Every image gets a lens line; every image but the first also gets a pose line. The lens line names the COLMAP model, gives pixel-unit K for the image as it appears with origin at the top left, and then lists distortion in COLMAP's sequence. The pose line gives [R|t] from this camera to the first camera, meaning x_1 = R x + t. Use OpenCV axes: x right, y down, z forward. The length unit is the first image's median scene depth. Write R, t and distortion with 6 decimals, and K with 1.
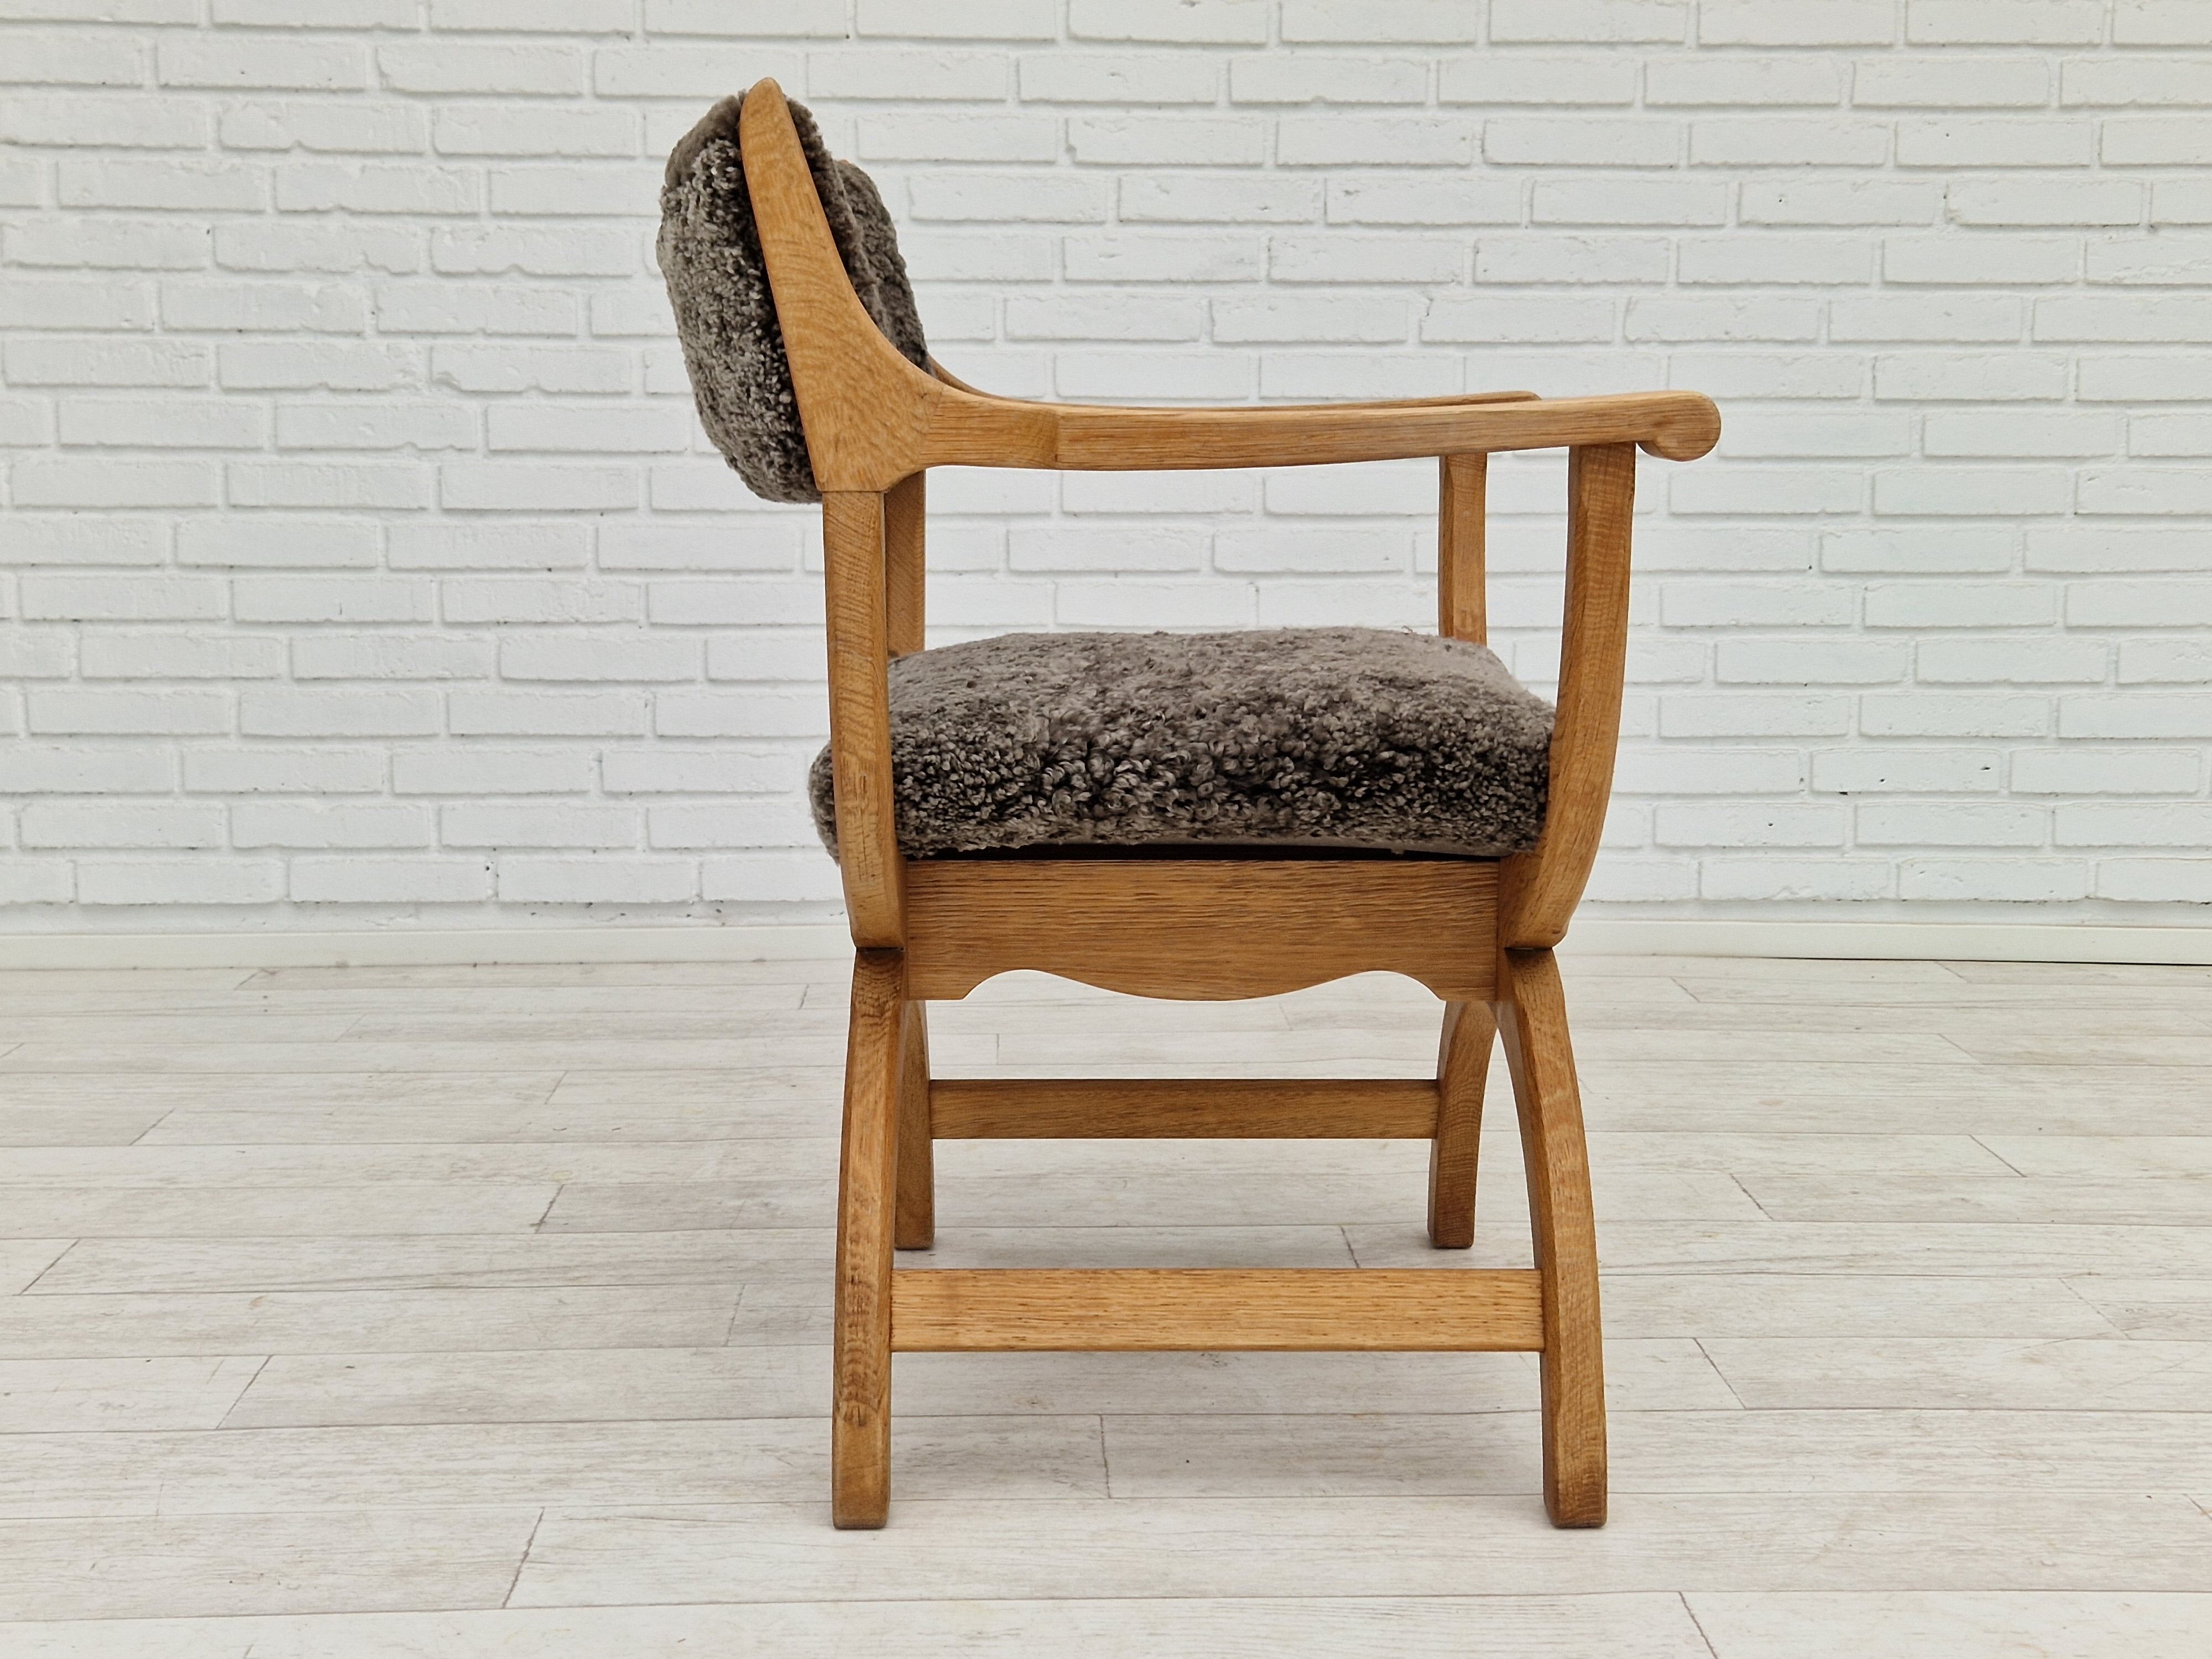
lens RADIAL K [[2908.9, 0, 1112.9], [0, 2908.9, 832.0], [0, 0, 1]] dist [0.067712, 0.000000]
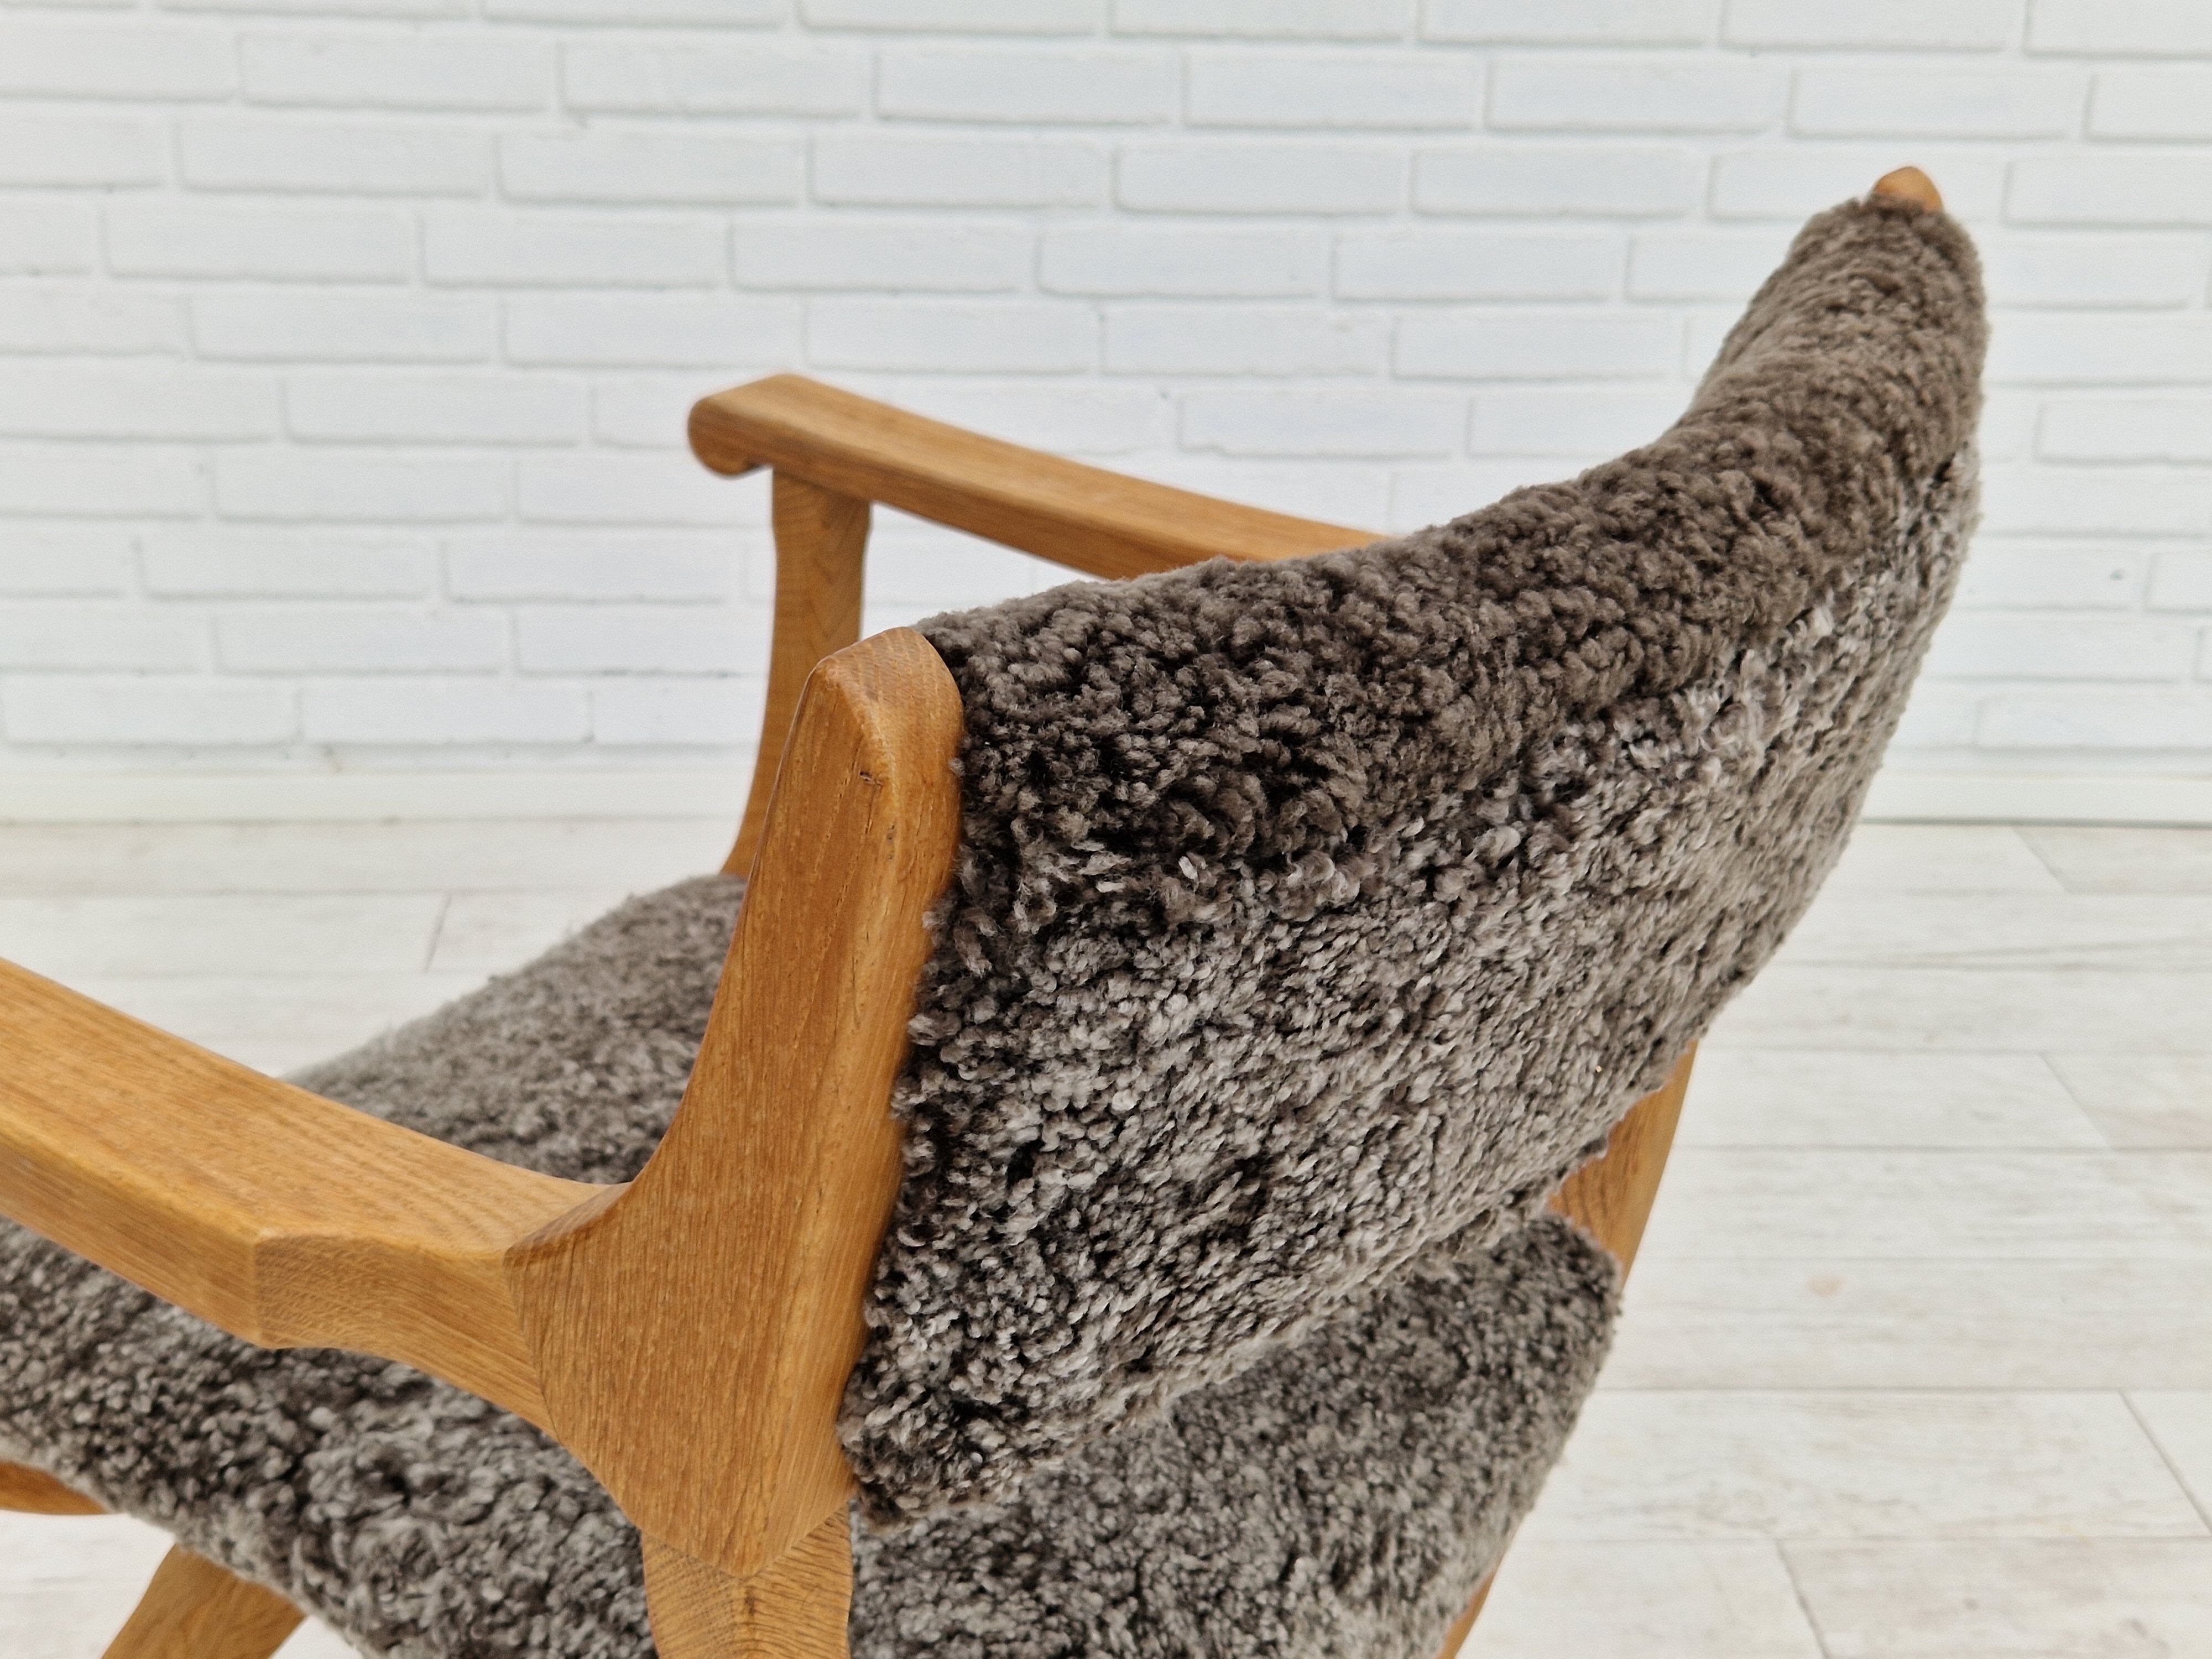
lens RADIAL K [[2908.9, 0, 1124.5], [0, 2908.9, 830.1], [0, 0, 1]] dist [0.067712, 0.000000]
pose [[0.998954, 0.010041, 0.044608, 0.026328], [-0.021930, 0.961275, 0.274719, -0.159448], [-0.040122, -0.275410, 0.960489, 0.317586]]
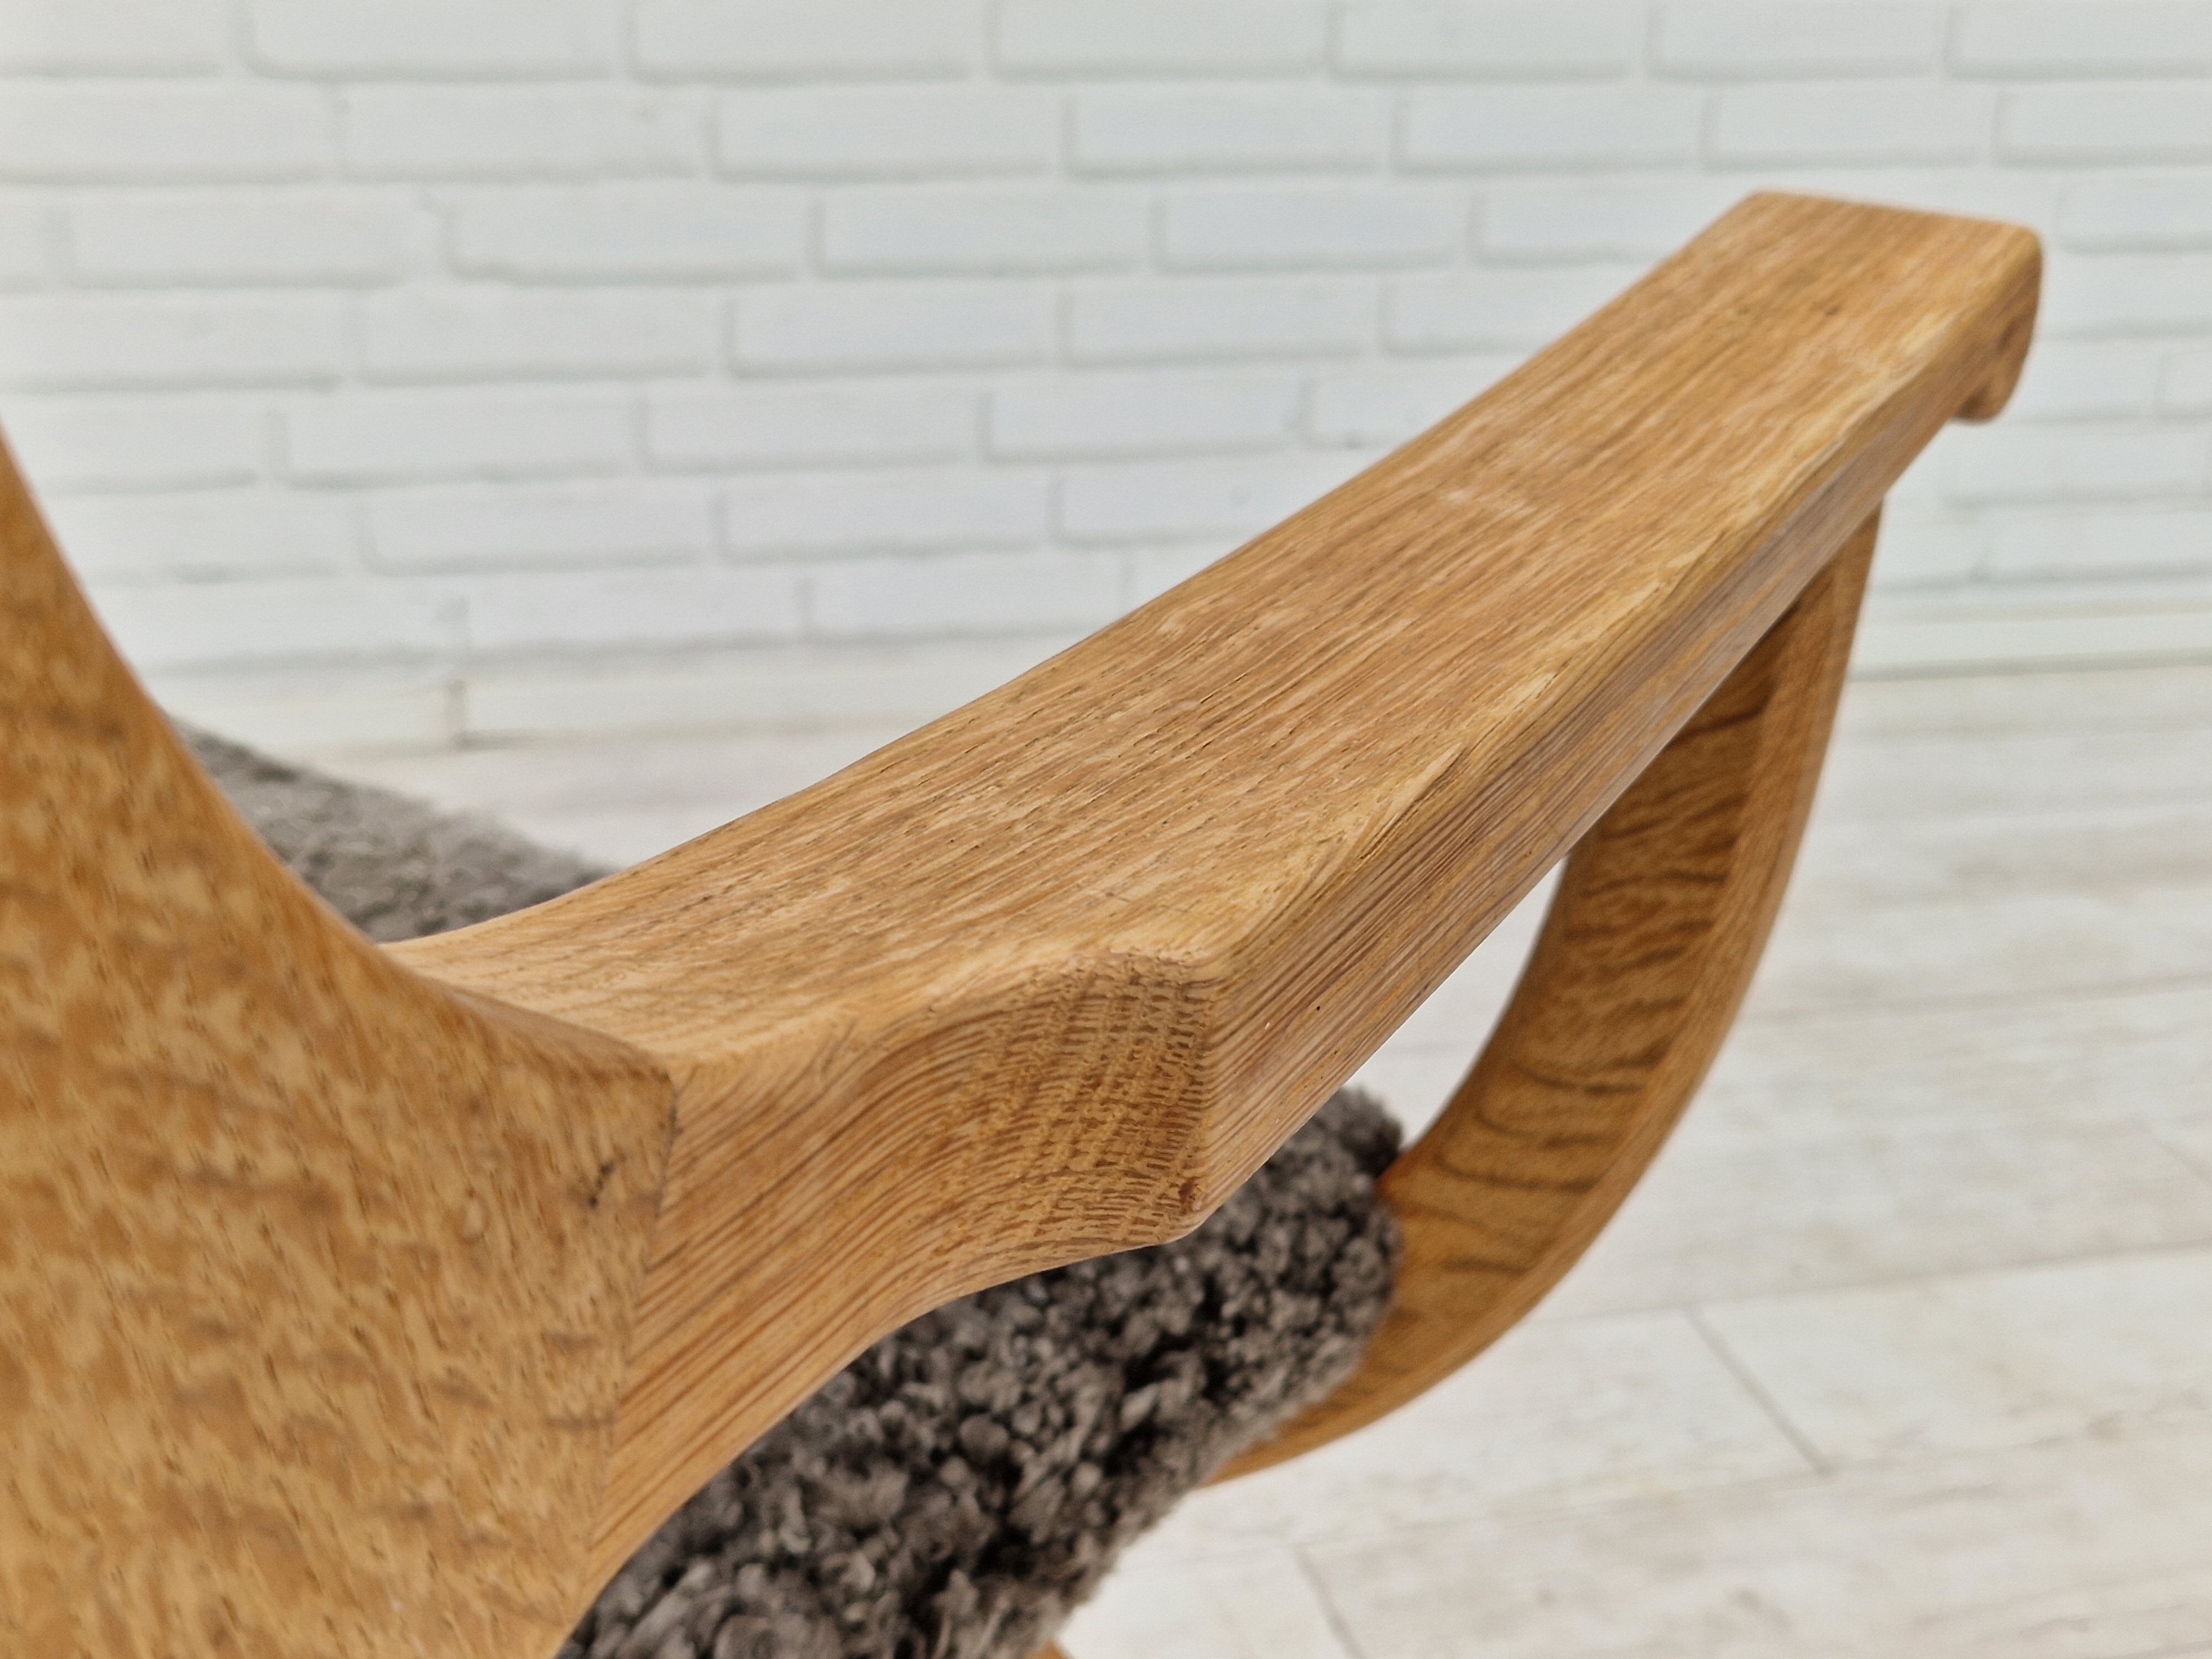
lens RADIAL K [[2908.9, 0, 1149.0], [0, 2908.9, 844.0], [0, 0, 1]] dist [0.067712, 0.000000]
pose [[0.967297, -0.062428, 0.245844, 0.054344], [-0.004192, 0.965172, 0.261583, -0.096614], [-0.253612, -0.254059, 0.933346, 0.431652]]
